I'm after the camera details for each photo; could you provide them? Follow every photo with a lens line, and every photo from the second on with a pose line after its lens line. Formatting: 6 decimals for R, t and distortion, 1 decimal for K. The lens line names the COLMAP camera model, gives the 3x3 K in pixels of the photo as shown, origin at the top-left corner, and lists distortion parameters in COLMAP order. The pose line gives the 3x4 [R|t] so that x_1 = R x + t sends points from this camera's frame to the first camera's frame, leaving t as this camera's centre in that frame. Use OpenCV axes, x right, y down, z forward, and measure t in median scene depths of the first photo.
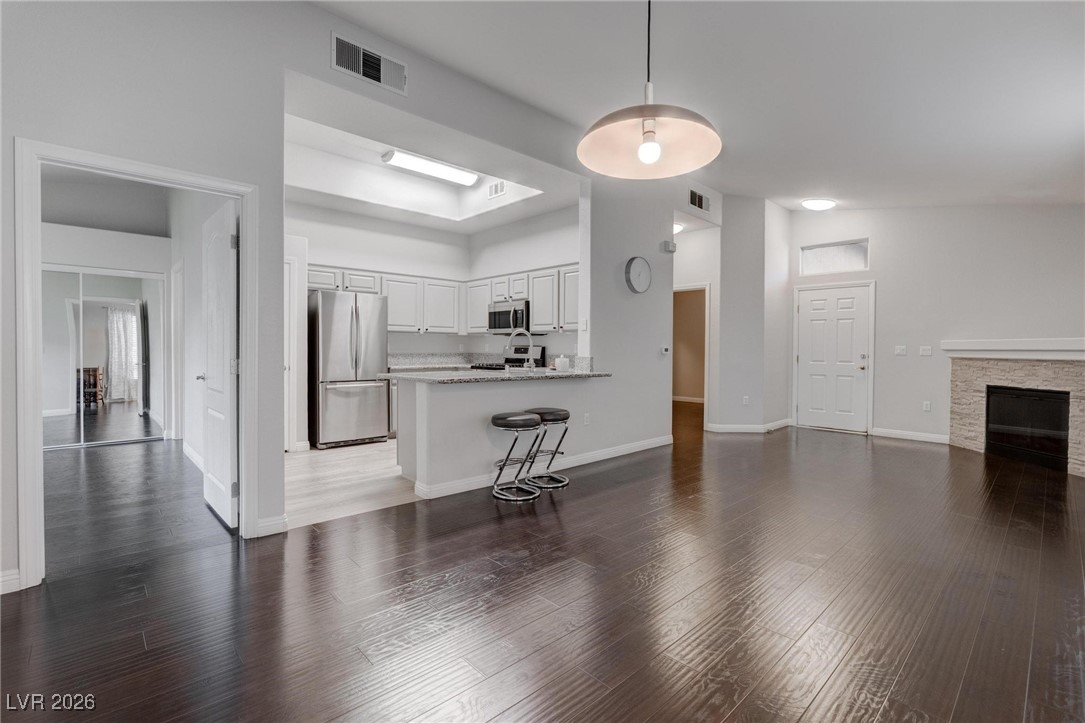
lens RADIAL K [[484.3, 0, 544.6], [0, 484.3, 353.4], [0, 0, 1]] dist [-0.013107, 0.000315]
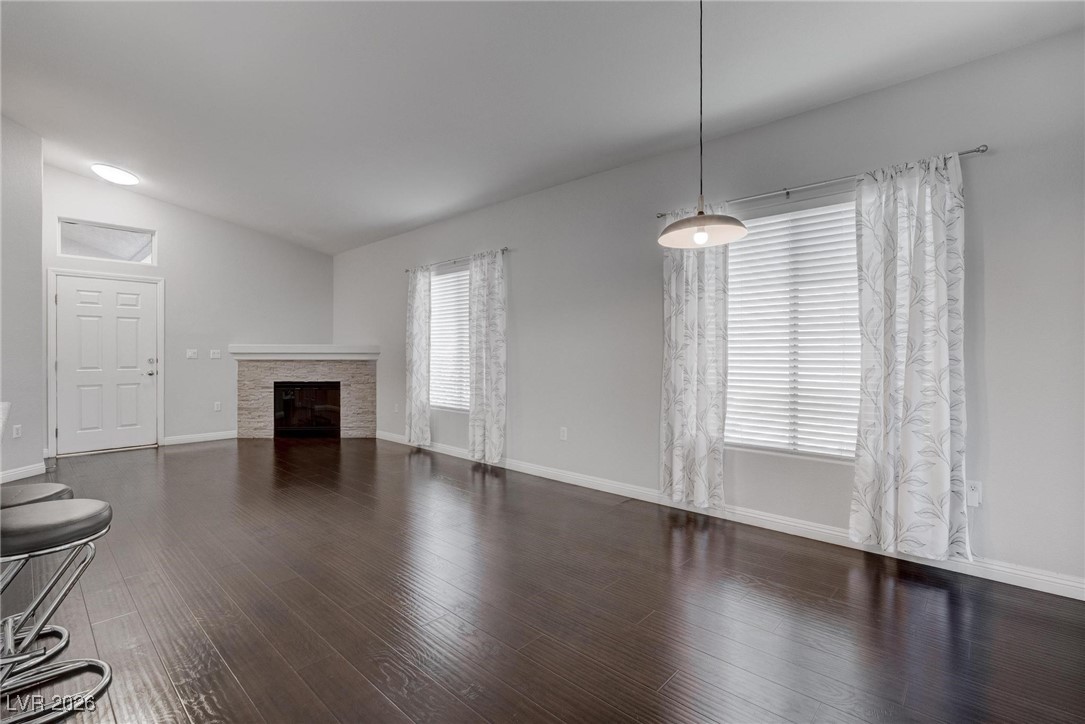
lens RADIAL K [[486.3, 0, 543.6], [0, 486.3, 354.6], [0, 0, 1]] dist [-0.012129, -0.000088]
pose [[-0.072701, -0.009351, 0.997310, -0.334138], [0.008572, 0.999913, 0.010000, -0.009068], [-0.997317, 0.009276, -0.072614, 0.382820]]
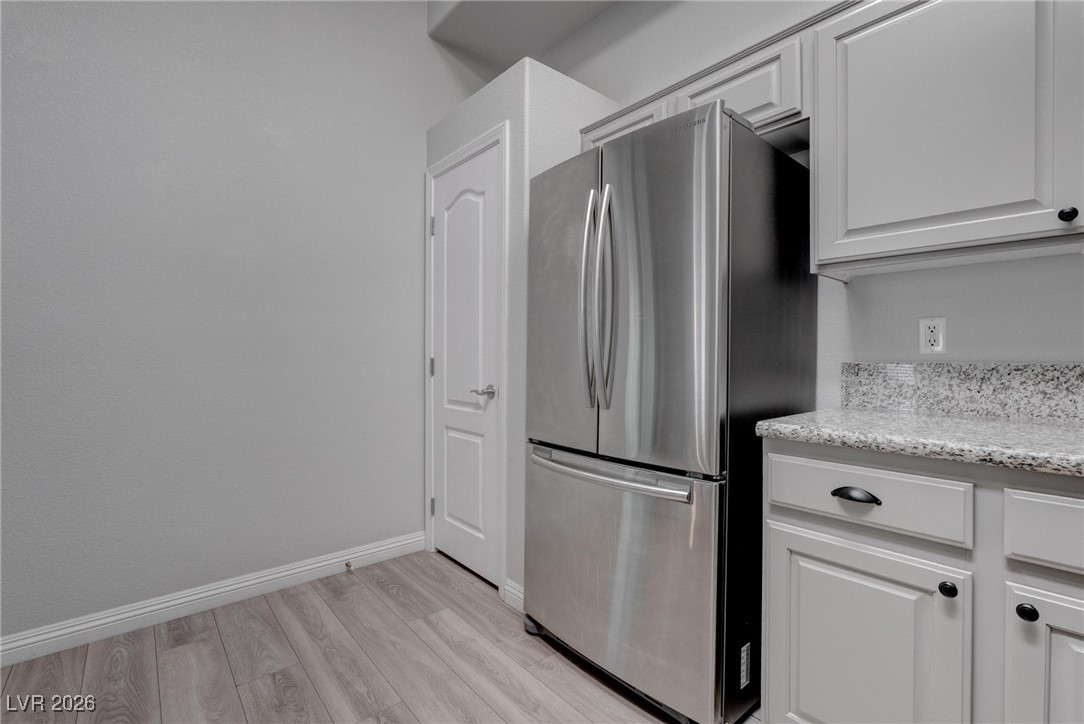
lens RADIAL K [[483.8, 0, 544.1], [0, 483.8, 354.0], [0, 0, 1]] dist [-0.013107, 0.000315]
pose [[-0.051343, -0.005100, -0.998668, -0.101990], [-0.009014, 0.999949, -0.004643, -0.000839], [0.998640, 0.008764, -0.051386, 0.945182]]
